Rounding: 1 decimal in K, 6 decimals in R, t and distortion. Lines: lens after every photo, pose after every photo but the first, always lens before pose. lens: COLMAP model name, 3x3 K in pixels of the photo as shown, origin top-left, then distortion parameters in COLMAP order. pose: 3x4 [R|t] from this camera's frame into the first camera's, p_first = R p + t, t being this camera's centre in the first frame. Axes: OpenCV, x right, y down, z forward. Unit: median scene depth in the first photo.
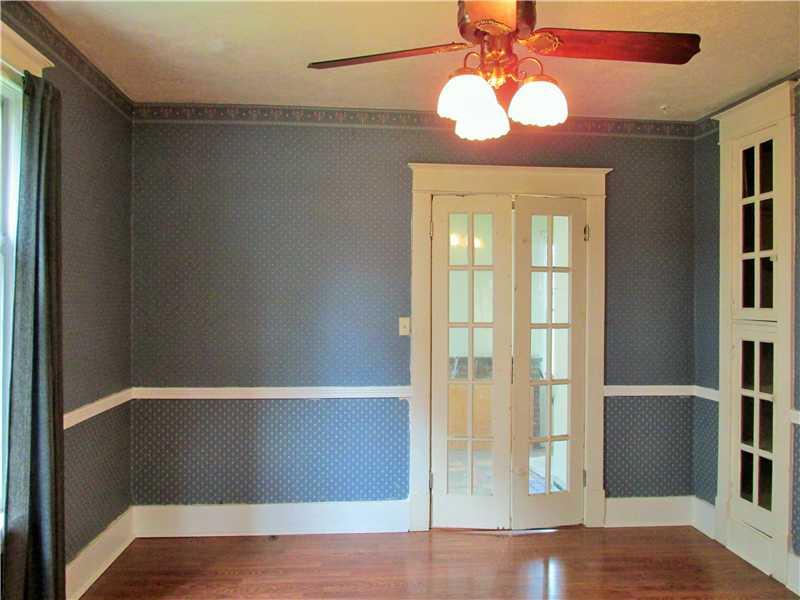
lens RADIAL K [[661.6, 0, 400.0], [0, 661.6, 300.0], [0, 0, 1]] dist [-0.029505, -0.004974]
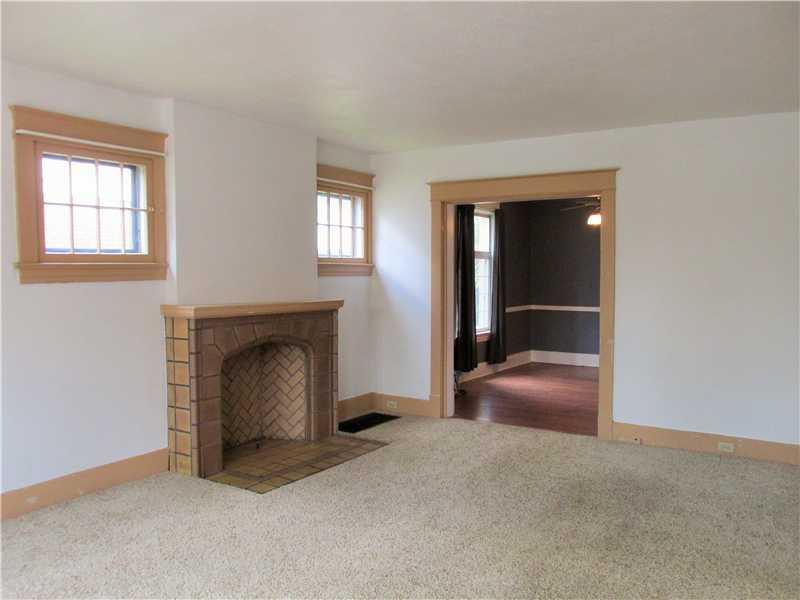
lens RADIAL K [[661.6, 0, 400.0], [0, 661.6, 300.0], [0, 0, 1]] dist [-0.029505, -0.004974]
pose [[0.792962, 0.019268, -0.608967, 1.211736], [0.006671, 0.999165, 0.040302, 0.008614], [0.609235, -0.036020, 0.792171, -2.176100]]
